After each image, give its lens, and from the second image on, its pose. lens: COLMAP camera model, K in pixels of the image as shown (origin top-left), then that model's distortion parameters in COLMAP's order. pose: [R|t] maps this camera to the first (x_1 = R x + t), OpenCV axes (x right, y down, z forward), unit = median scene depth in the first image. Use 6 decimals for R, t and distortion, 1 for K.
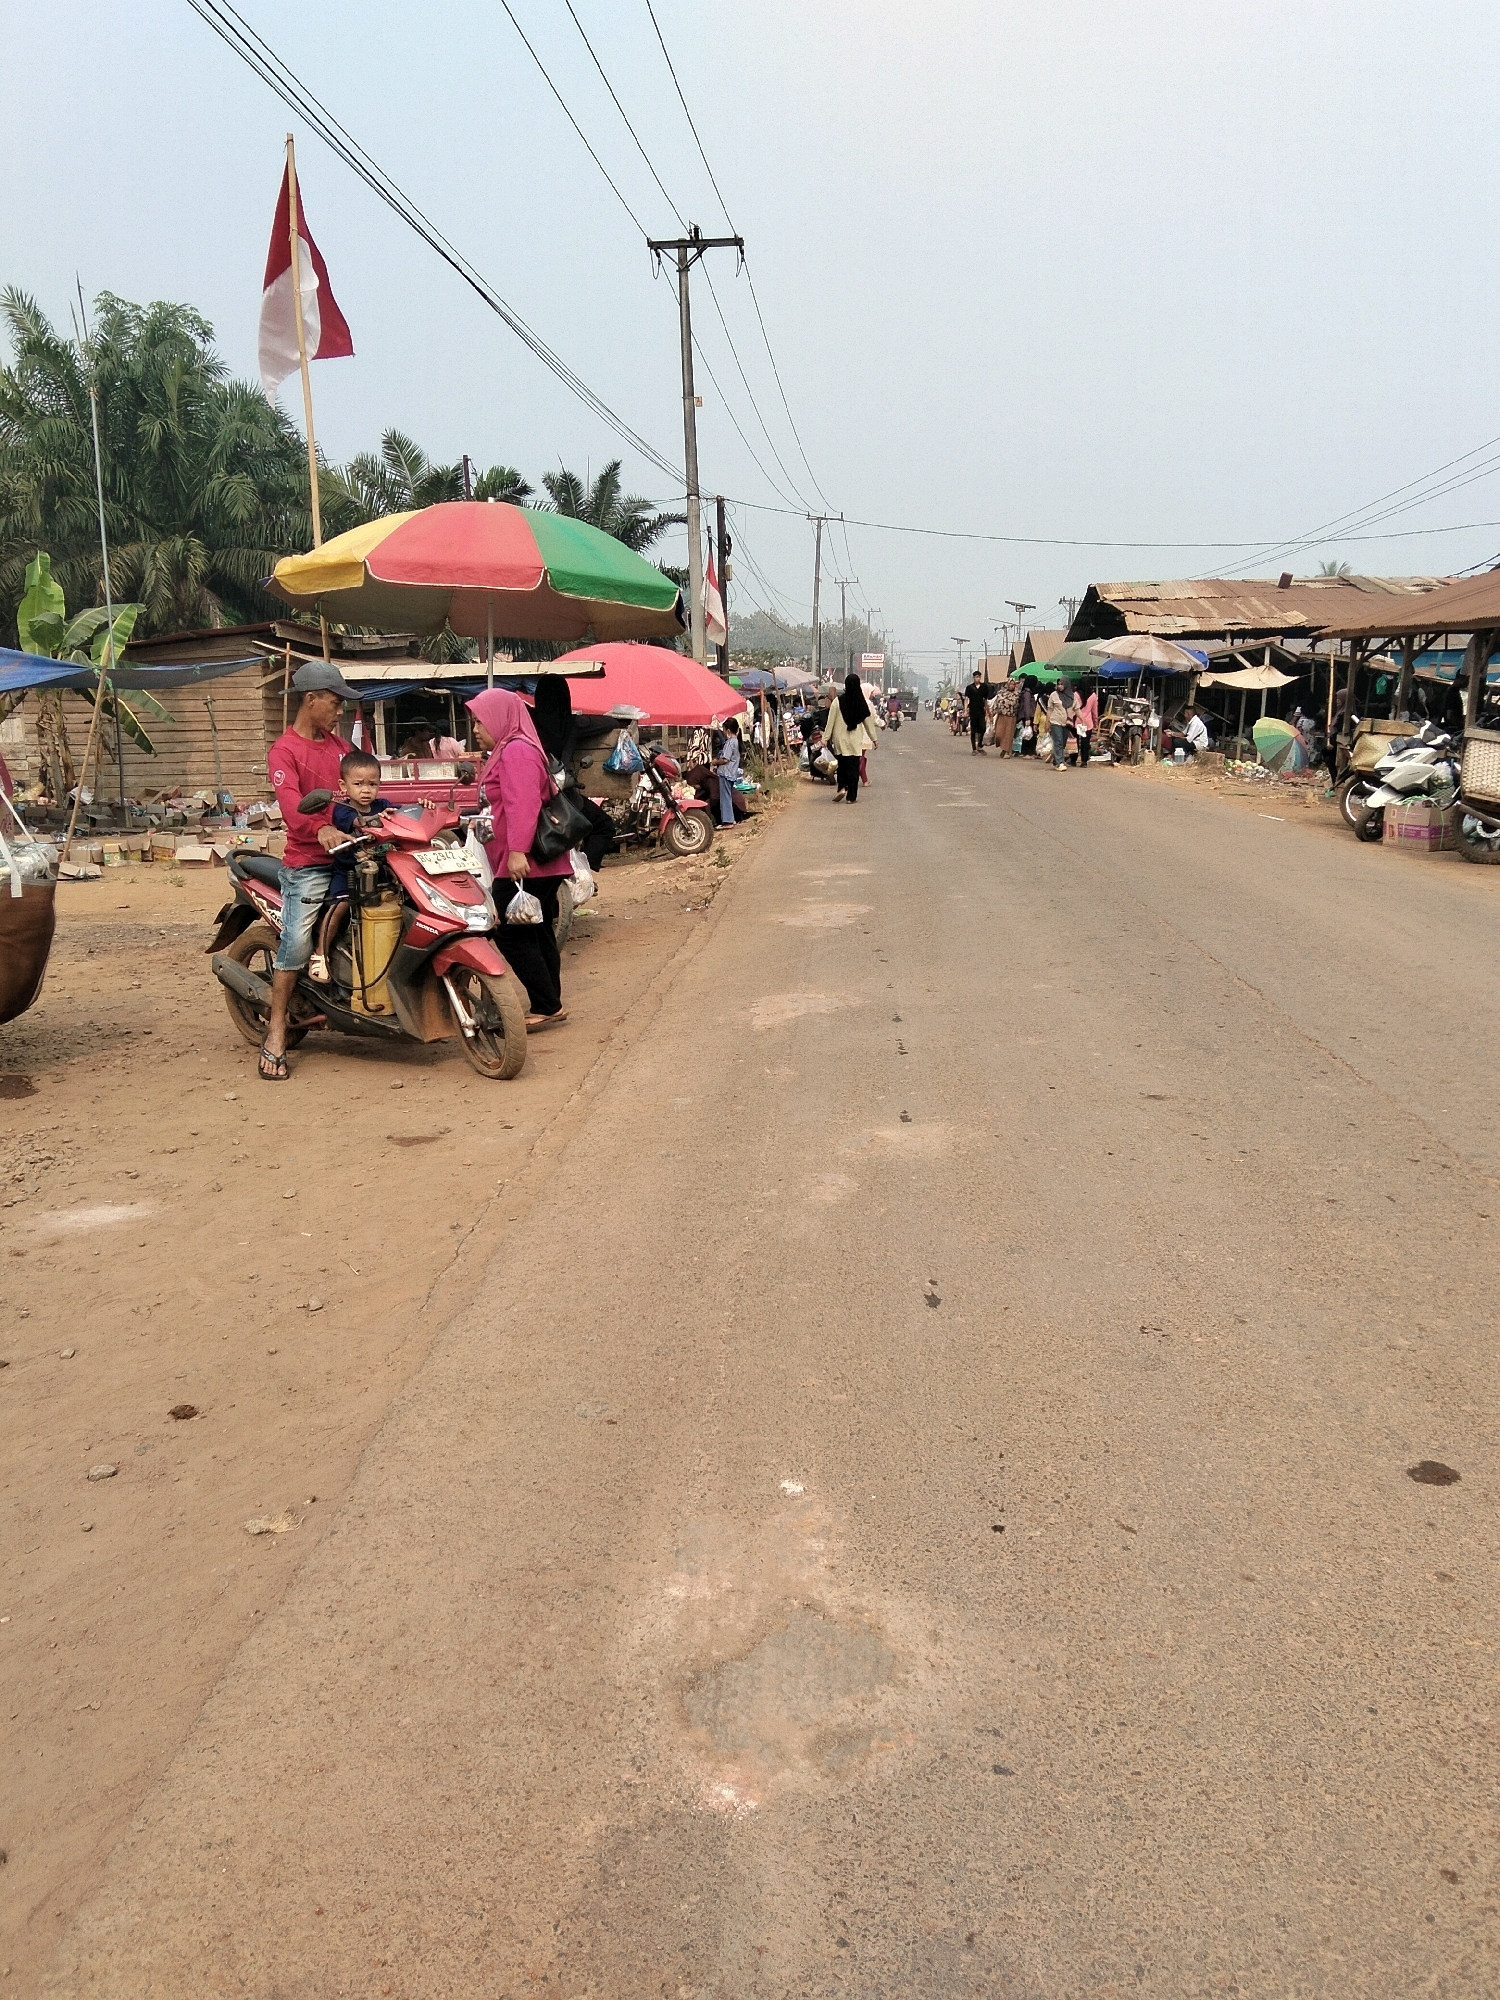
lens RADIAL K [[1584.2, 0, 748.7], [0, 1584.2, 1000.7], [0, 0, 1]] dist [0.005634, 0.000464]
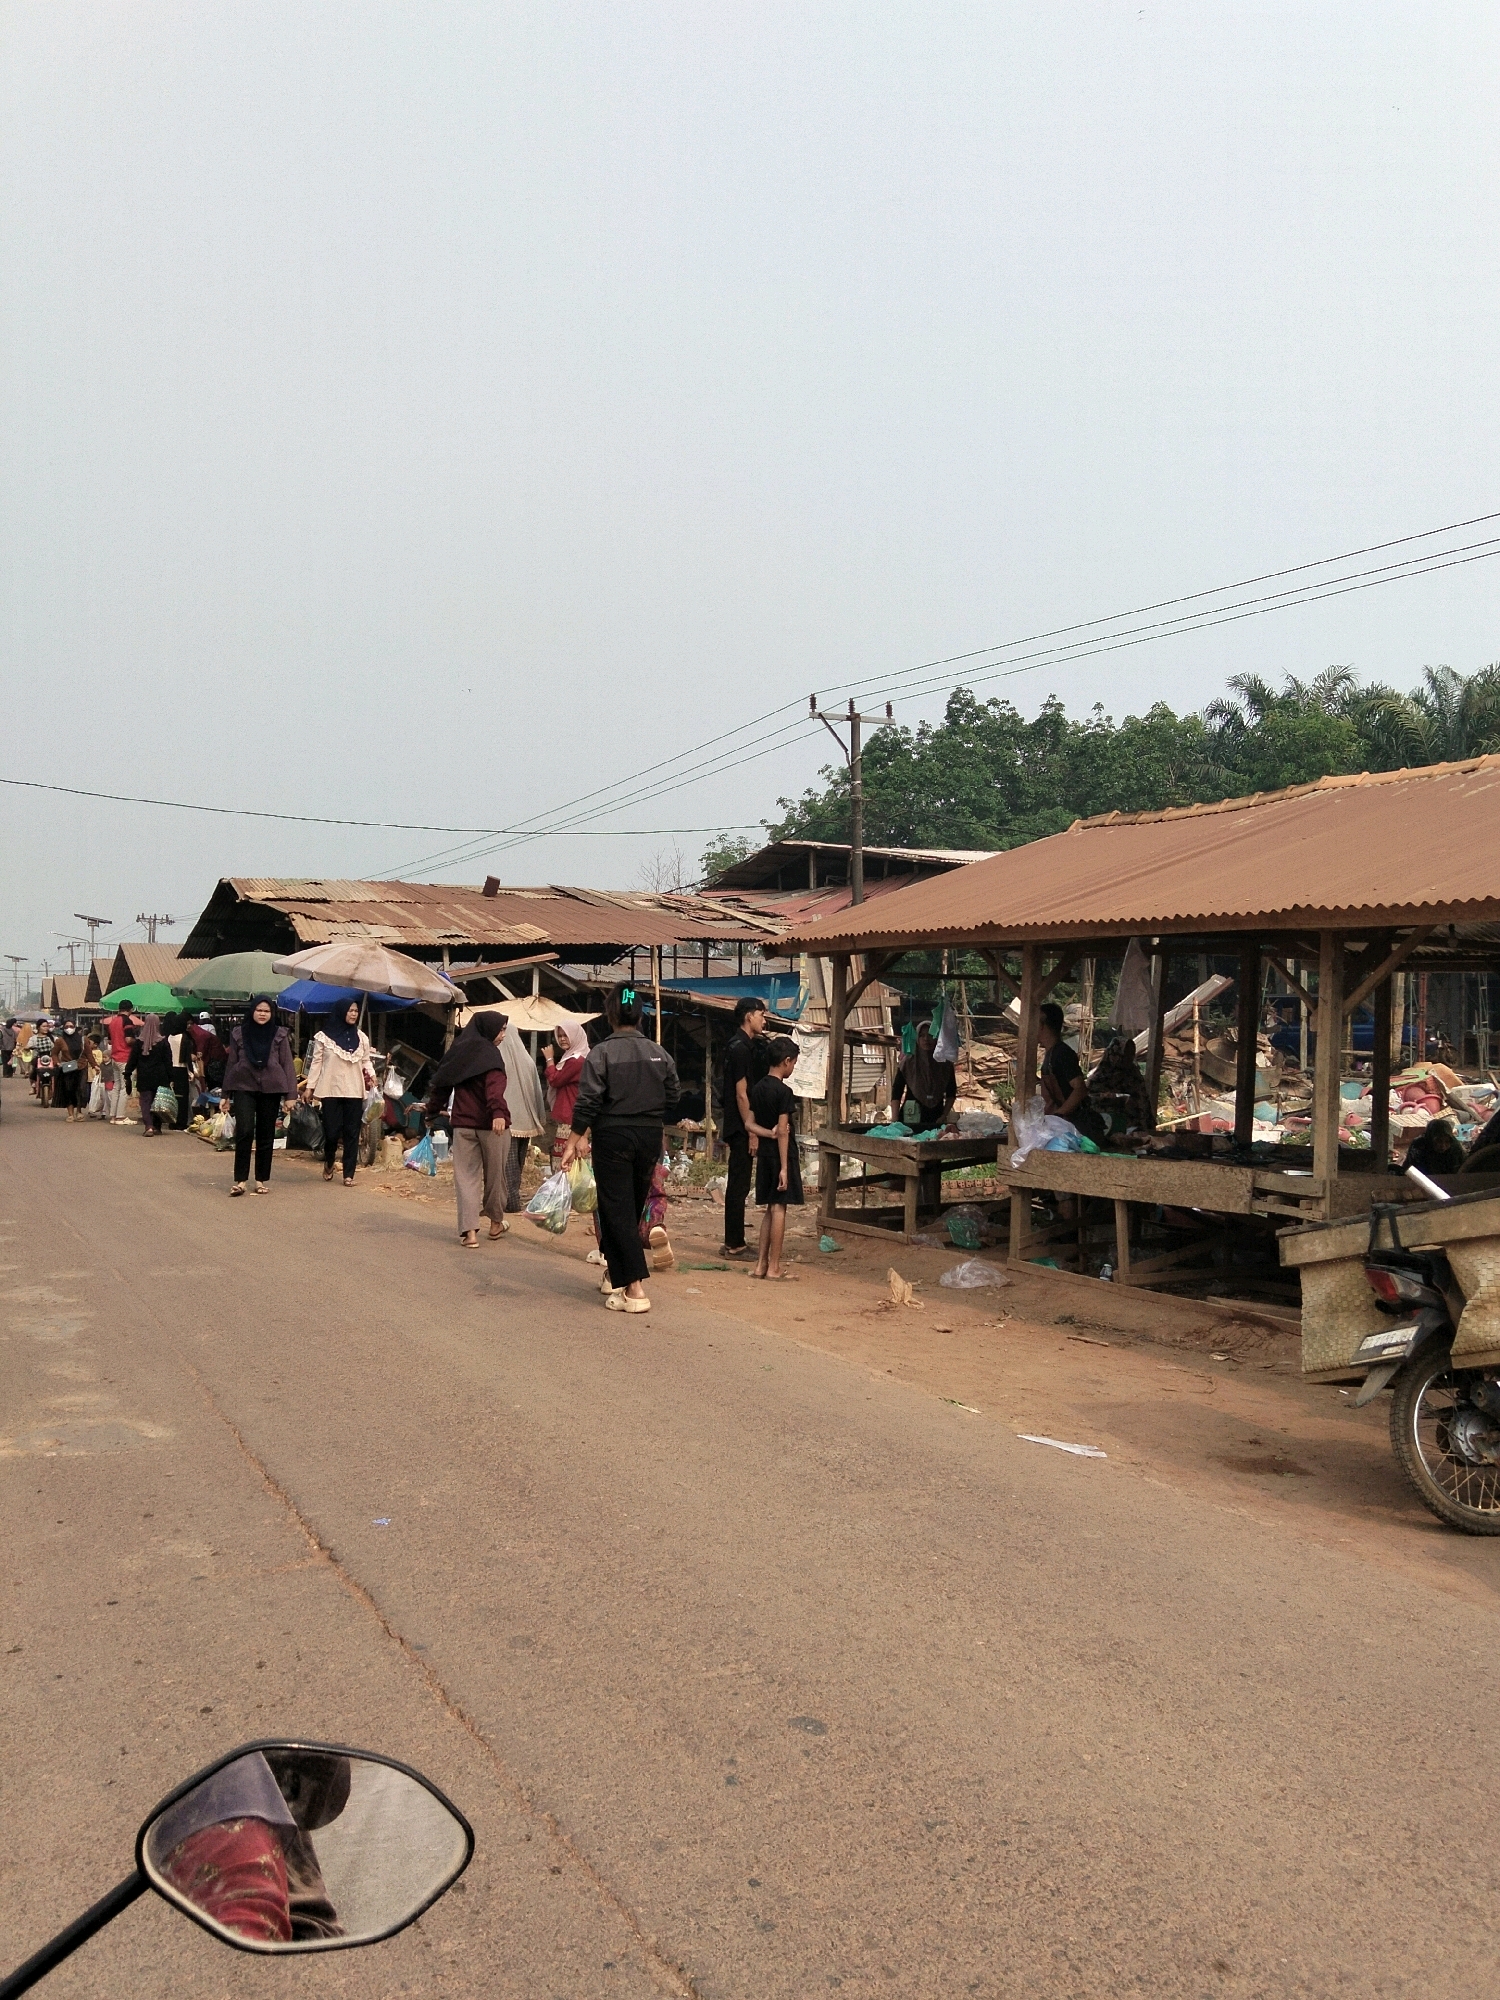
lens RADIAL K [[1584.2, 0, 750.8], [0, 1584.2, 1006.2], [0, 0, 1]] dist [0.005634, 0.000464]
pose [[0.844046, 0.015199, 0.536055, 0.040704], [0.092179, 0.980608, -0.172946, -0.070392], [-0.528288, 0.195387, 0.826278, 0.338136]]
